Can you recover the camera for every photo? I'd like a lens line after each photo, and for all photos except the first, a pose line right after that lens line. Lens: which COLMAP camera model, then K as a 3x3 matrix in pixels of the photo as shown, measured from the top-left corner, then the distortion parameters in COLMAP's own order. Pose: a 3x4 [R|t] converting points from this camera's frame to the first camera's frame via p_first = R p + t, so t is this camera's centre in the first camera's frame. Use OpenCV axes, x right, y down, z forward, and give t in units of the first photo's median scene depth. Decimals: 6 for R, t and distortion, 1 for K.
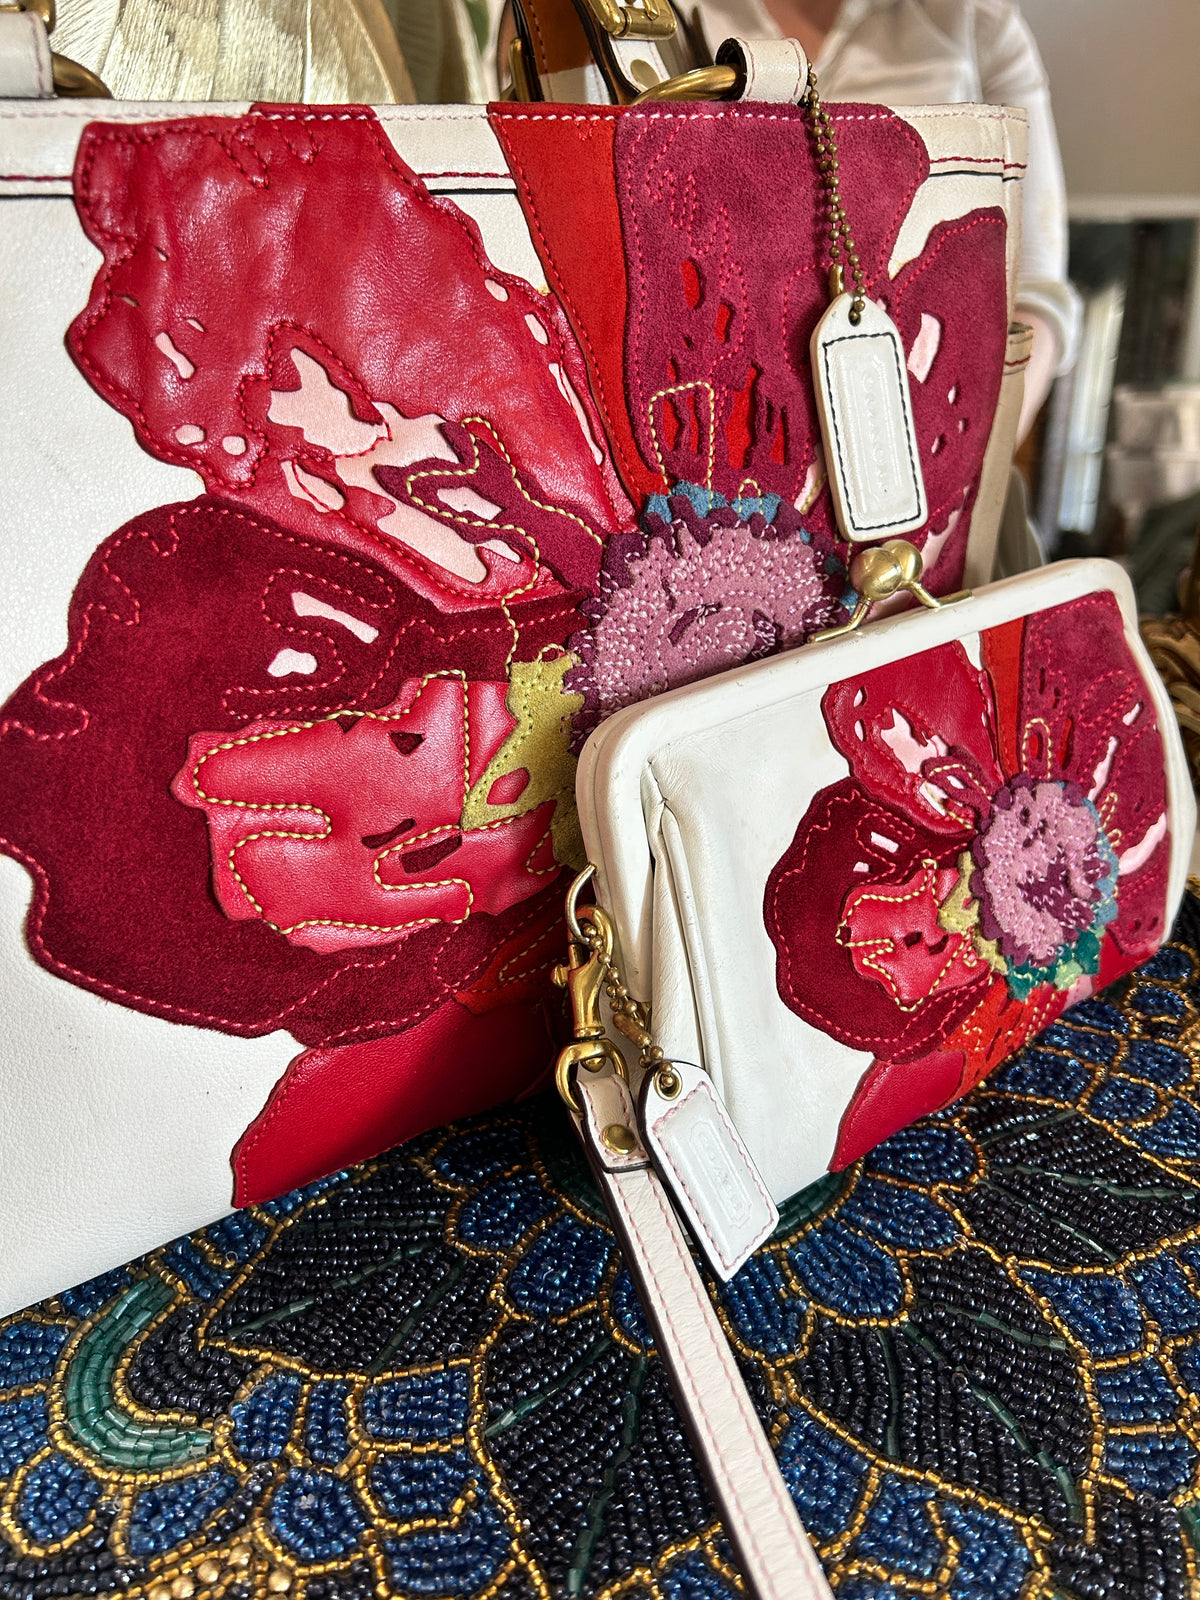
lens RADIAL K [[1238.9, 0, 597.5], [0, 1238.9, 799.7], [0, 0, 1]] dist [0.032077, -0.072910]
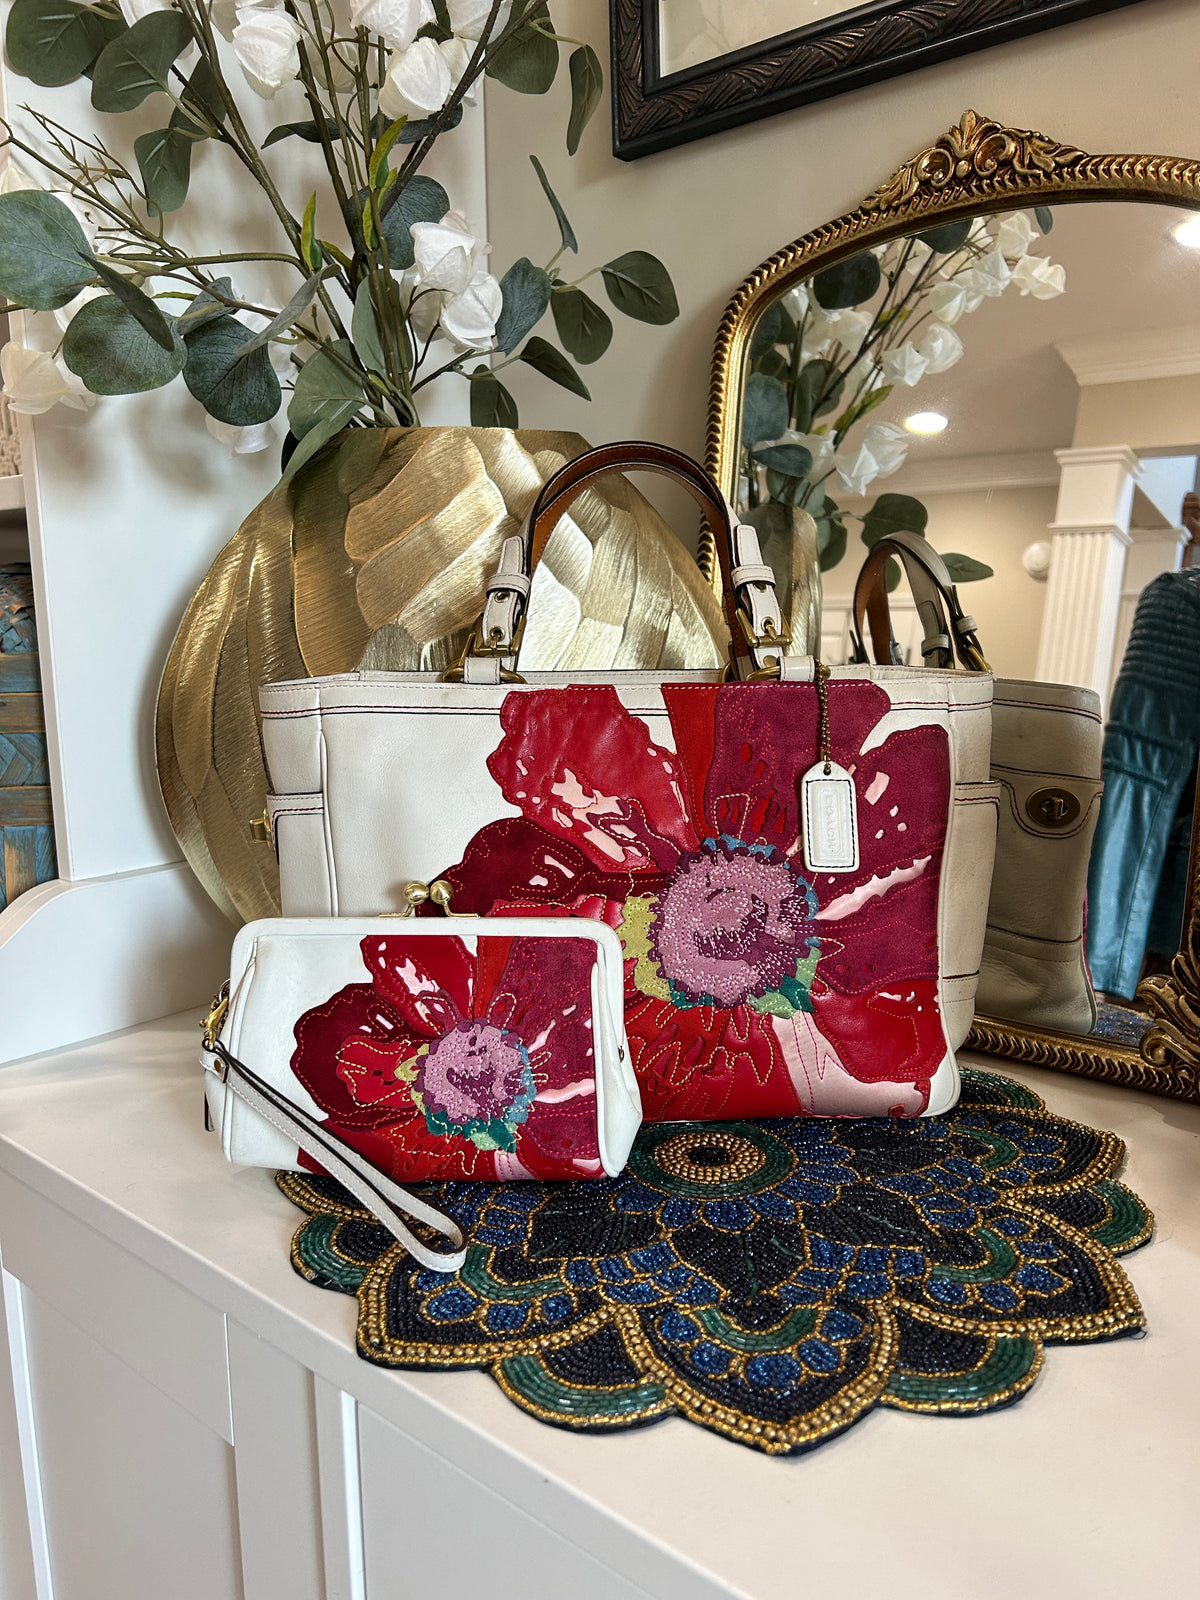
lens RADIAL K [[1219.7, 0, 603.5], [0, 1219.7, 793.1], [0, 0, 1]] dist [0.098406, -0.159562]
pose [[0.883164, 0.082997, -0.461663, 0.963882], [-0.219666, 0.942806, -0.250727, 0.304304], [0.414449, 0.322845, 0.850884, -1.094820]]
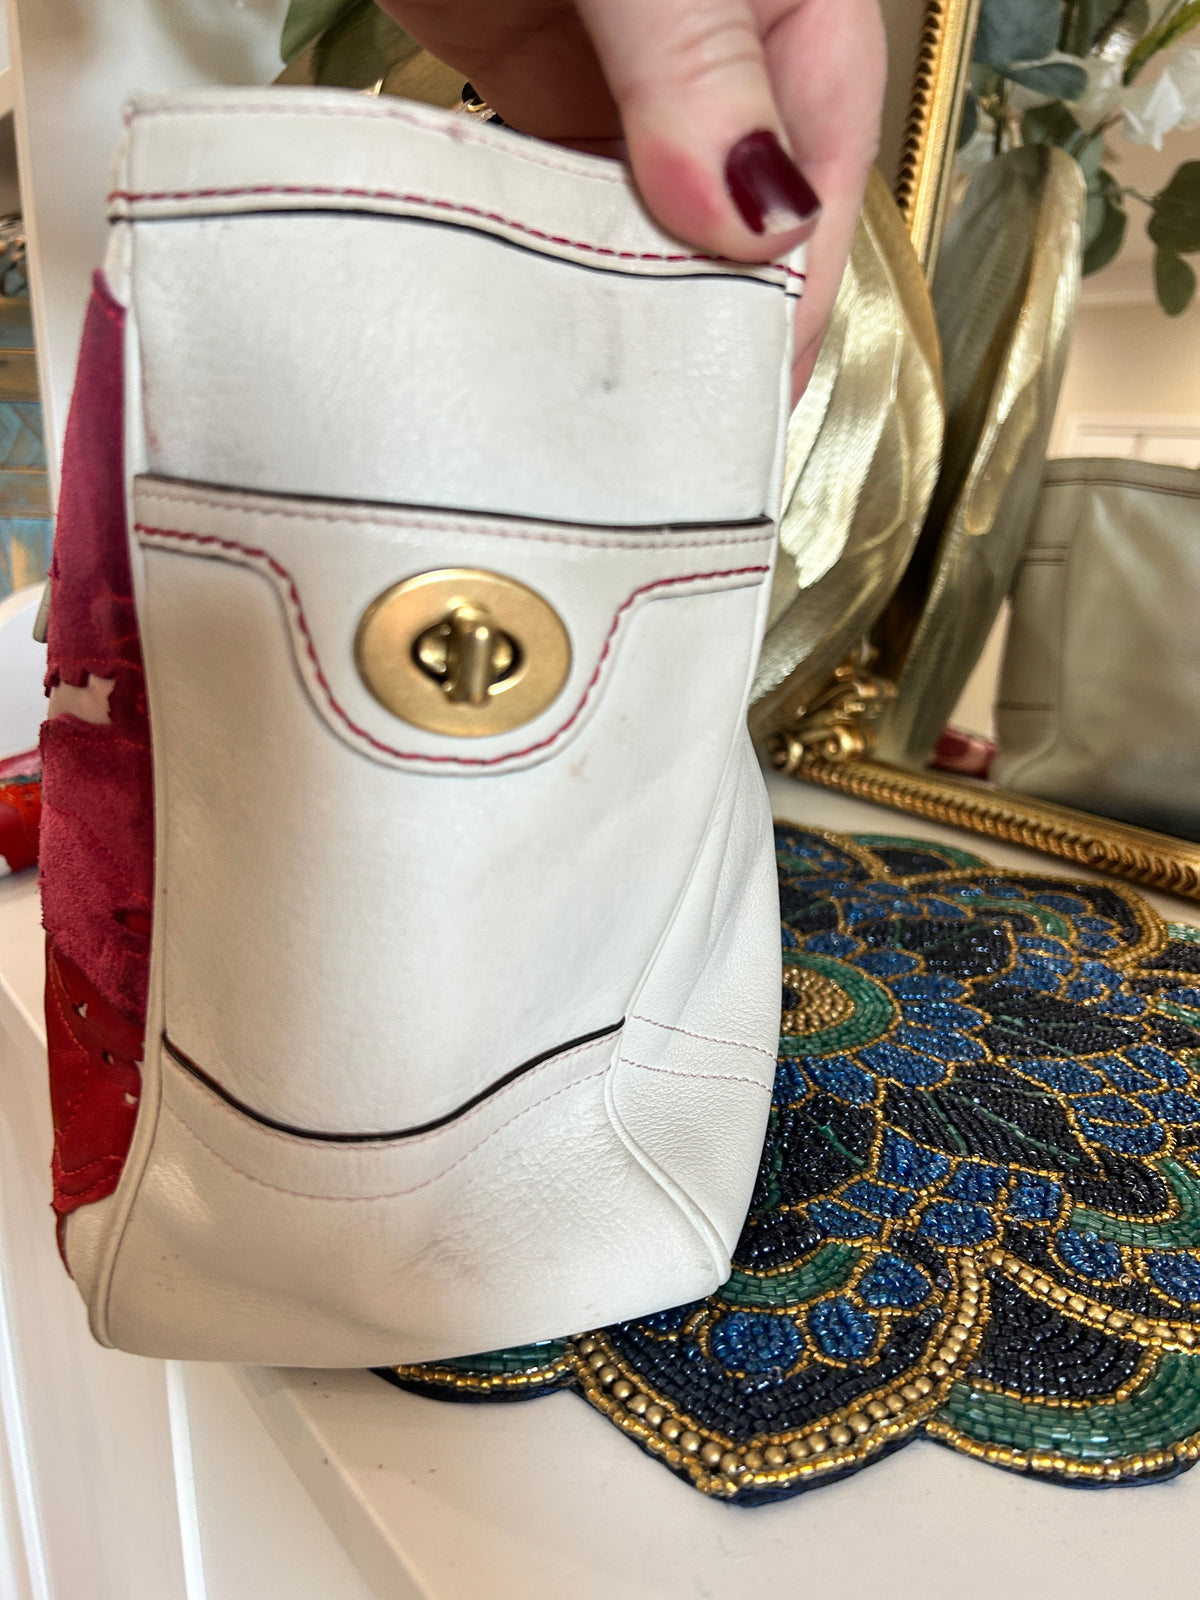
lens RADIAL K [[1257.1, 0, 593.8], [0, 1257.1, 778.4], [0, 0, 1]] dist [0.001972, -0.012860]
pose [[0.765847, 0.223219, -0.603036, 0.867137], [-0.336775, 0.938143, -0.080437, 0.267479], [0.547779, 0.264690, 0.793648, -0.295189]]
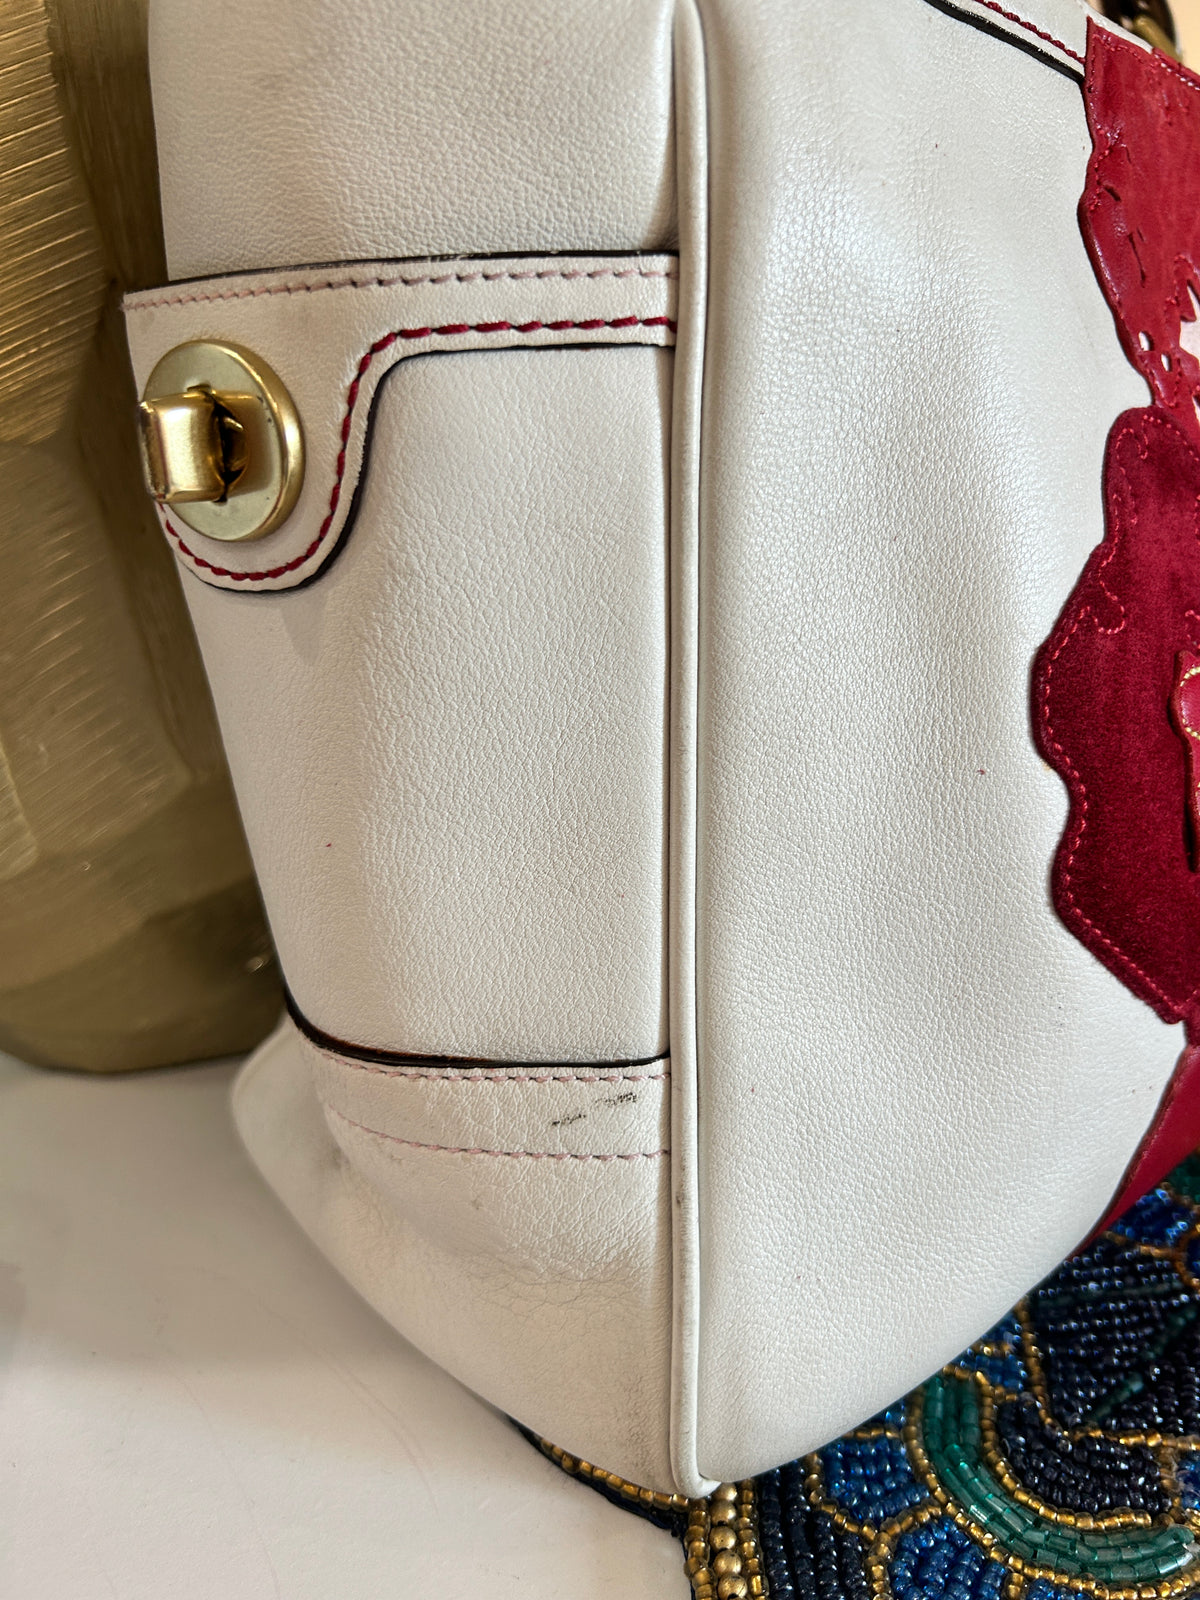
lens RADIAL K [[1238.9, 0, 597.5], [0, 1238.9, 799.7], [0, 0, 1]] dist [0.032077, -0.072910]
pose [[0.970952, 0.019455, 0.238483, -0.832966], [0.025263, 0.982783, -0.183028, 0.178716], [-0.237938, 0.183736, 0.953743, 0.243661]]
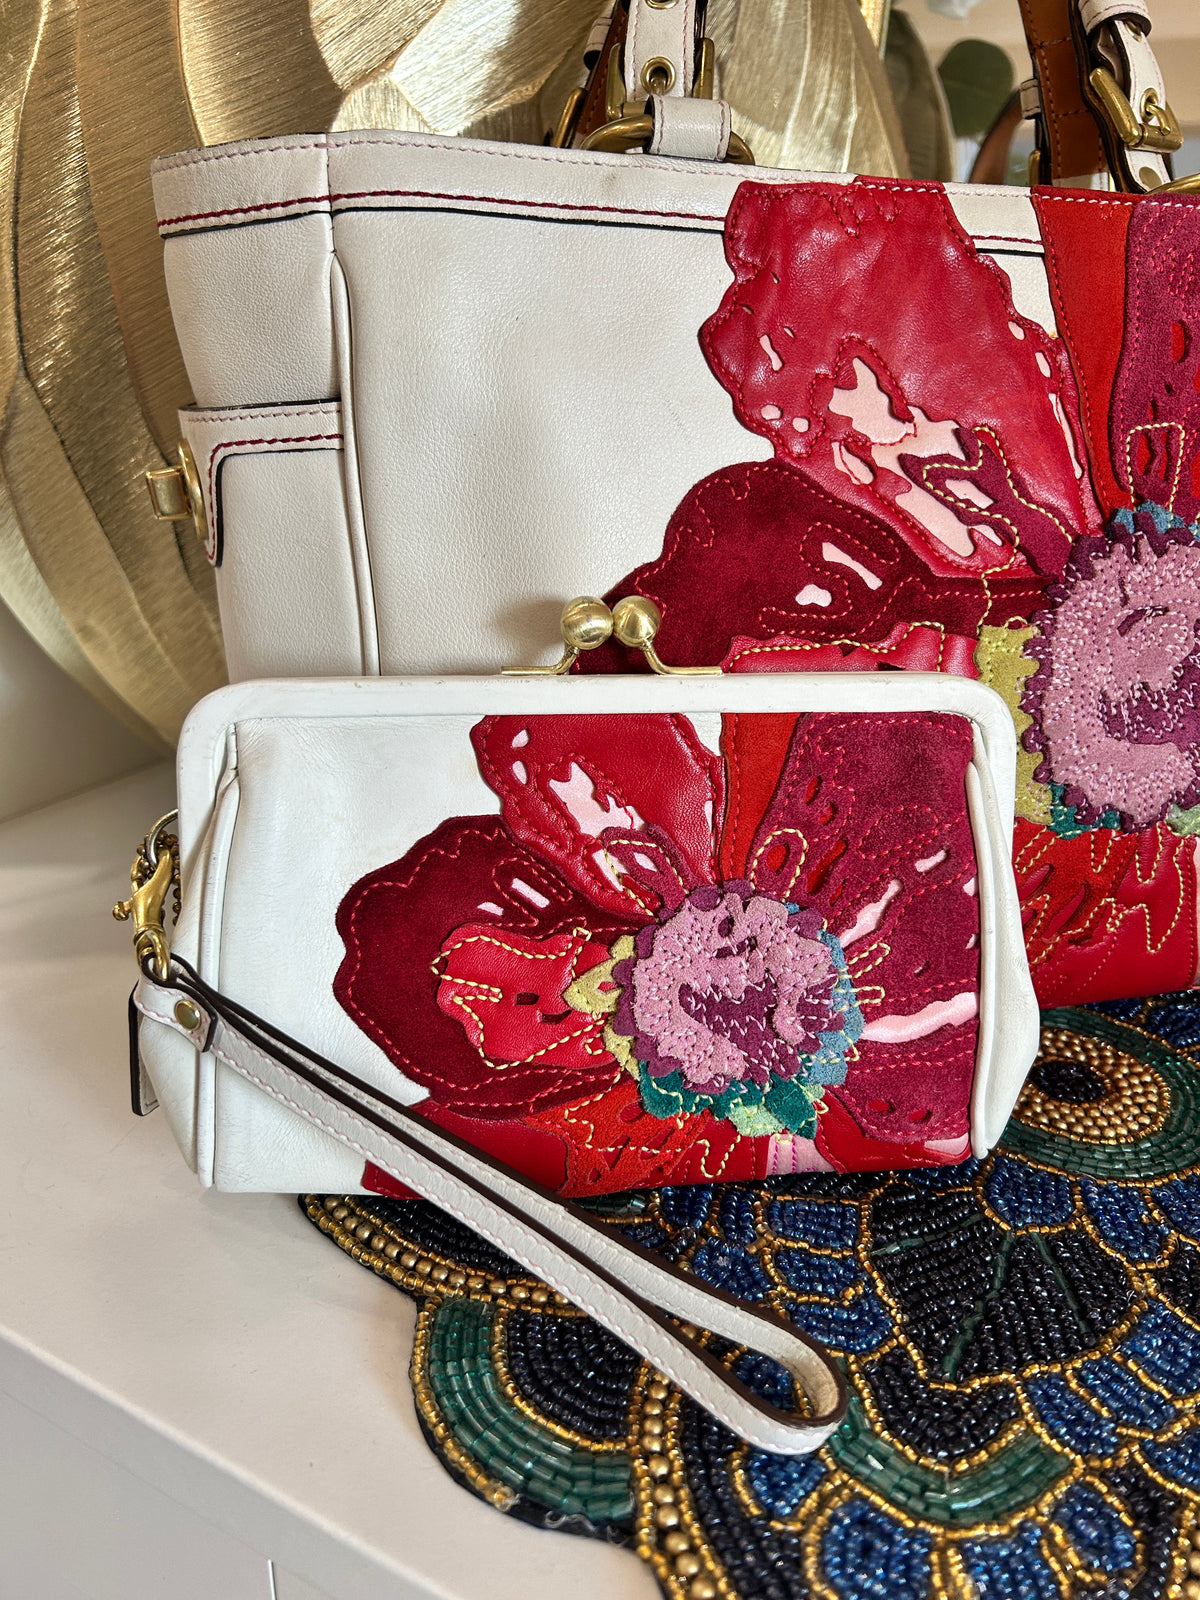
lens RADIAL K [[1226.9, 0, 602.3], [0, 1226.9, 790.3], [0, 0, 1]] dist [0.085046, -0.170848]
pose [[0.958414, 0.146610, -0.244842, -0.106505], [-0.171058, 0.981872, -0.081651, 0.209913], [0.228432, 0.120138, 0.966119, -0.229850]]
